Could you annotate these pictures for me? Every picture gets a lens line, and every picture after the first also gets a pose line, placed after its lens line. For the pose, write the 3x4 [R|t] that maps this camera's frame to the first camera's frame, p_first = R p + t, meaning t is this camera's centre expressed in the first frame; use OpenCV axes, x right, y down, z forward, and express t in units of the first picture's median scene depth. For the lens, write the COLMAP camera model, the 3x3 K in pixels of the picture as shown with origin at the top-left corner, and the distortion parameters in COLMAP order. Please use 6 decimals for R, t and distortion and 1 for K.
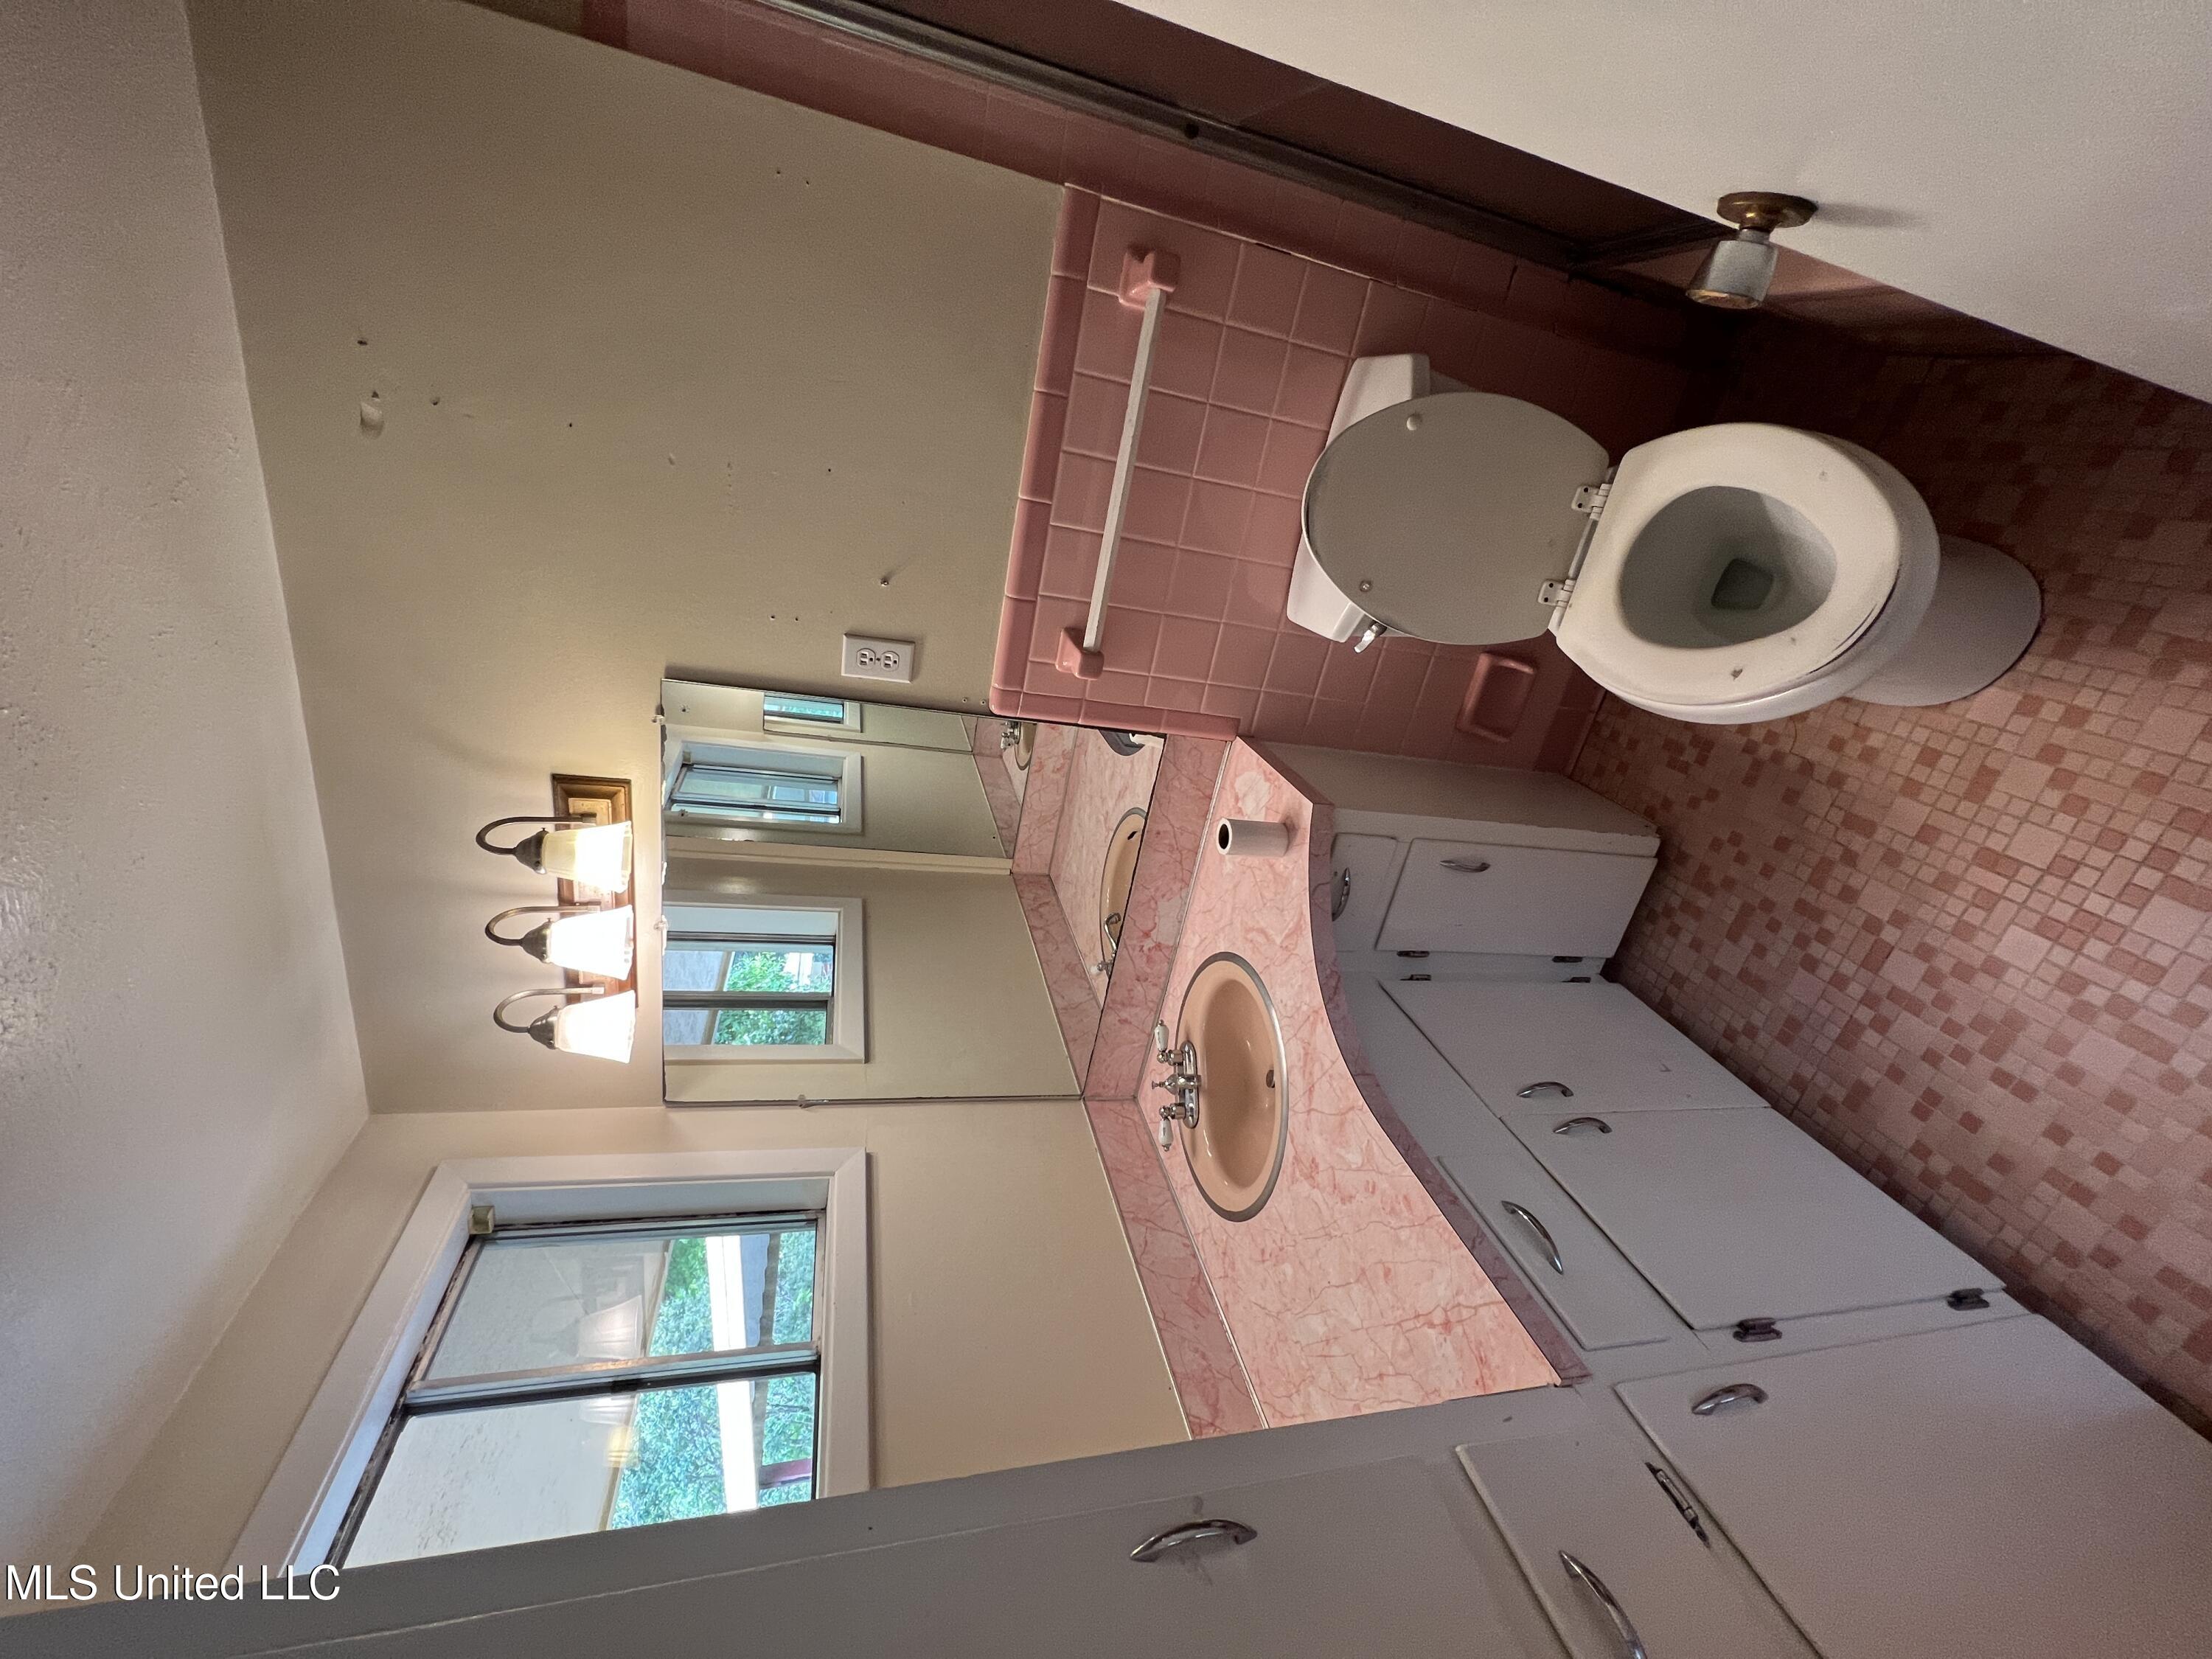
lens RADIAL K [[885.7, 0, 1106.8], [0, 885.7, 831.5], [0, 0, 1]] dist [-0.001392, 0.000738]
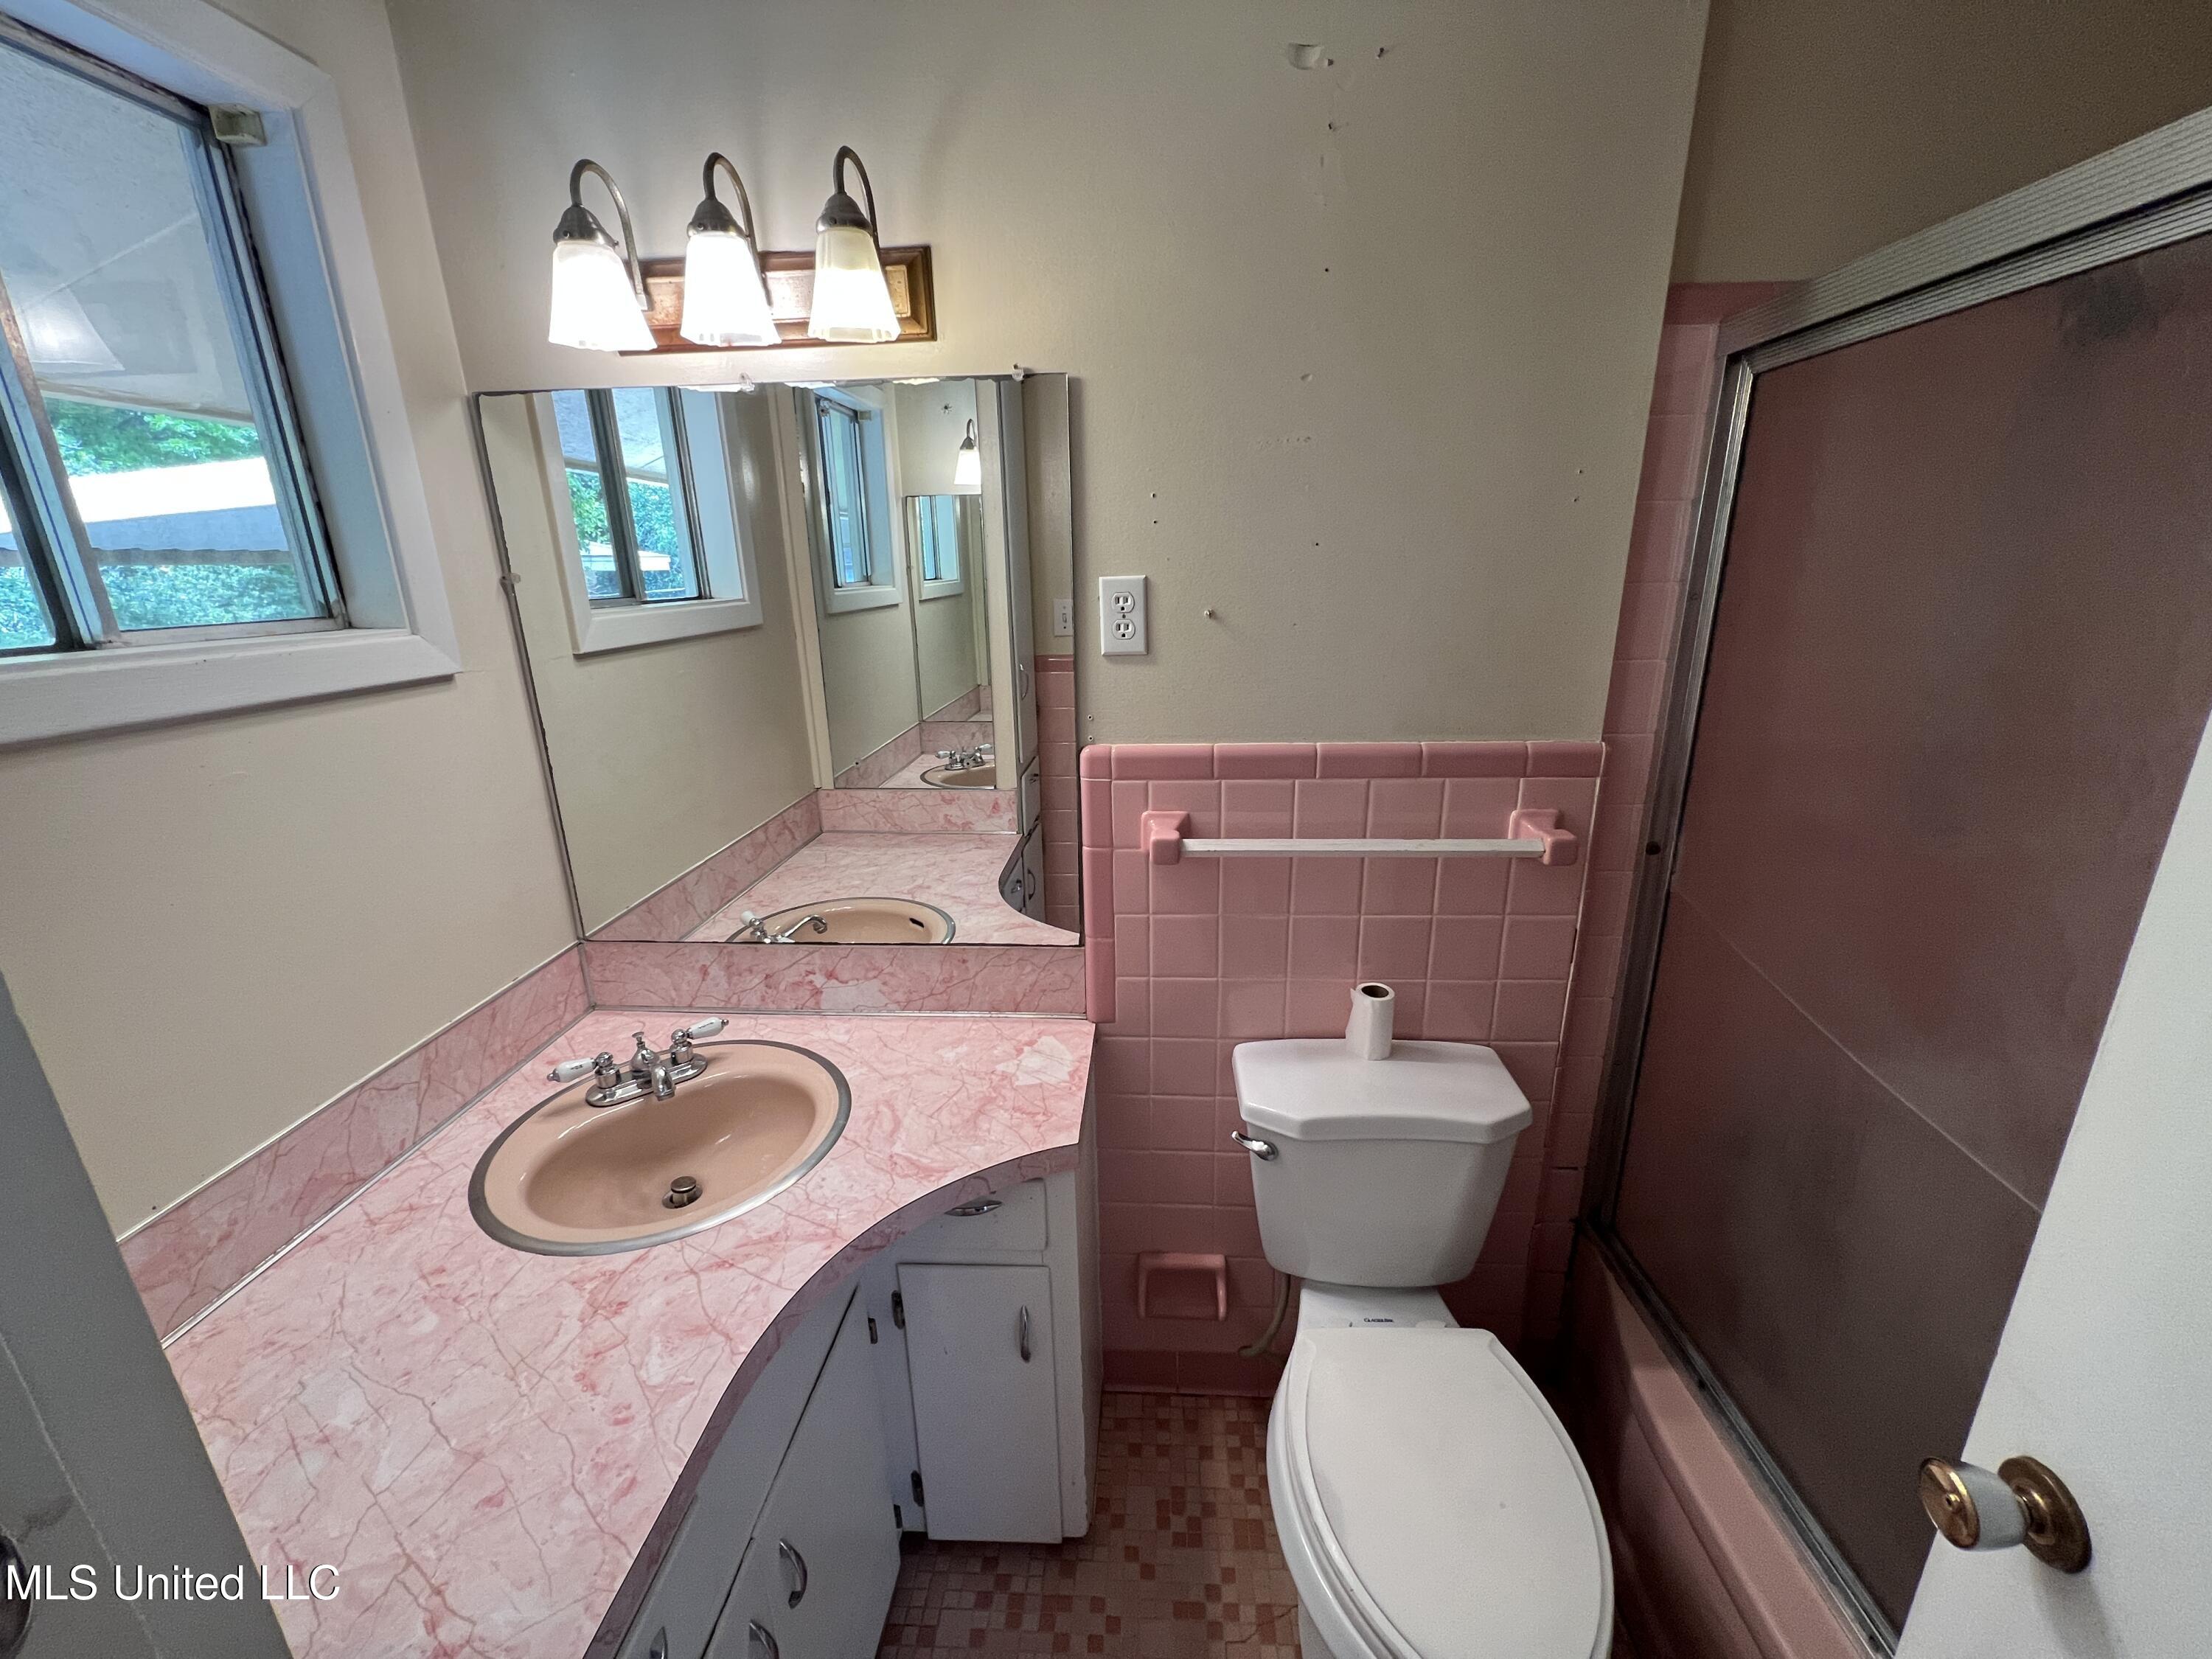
lens RADIAL K [[885.7, 0, 1106.8], [0, 885.7, 831.5], [0, 0, 1]] dist [-0.001392, 0.000738]
pose [[0.193527, 0.980650, 0.029549, -0.076911], [-0.924107, 0.192319, -0.330212, 0.161164], [-0.329505, 0.036598, 0.943444, 0.176464]]
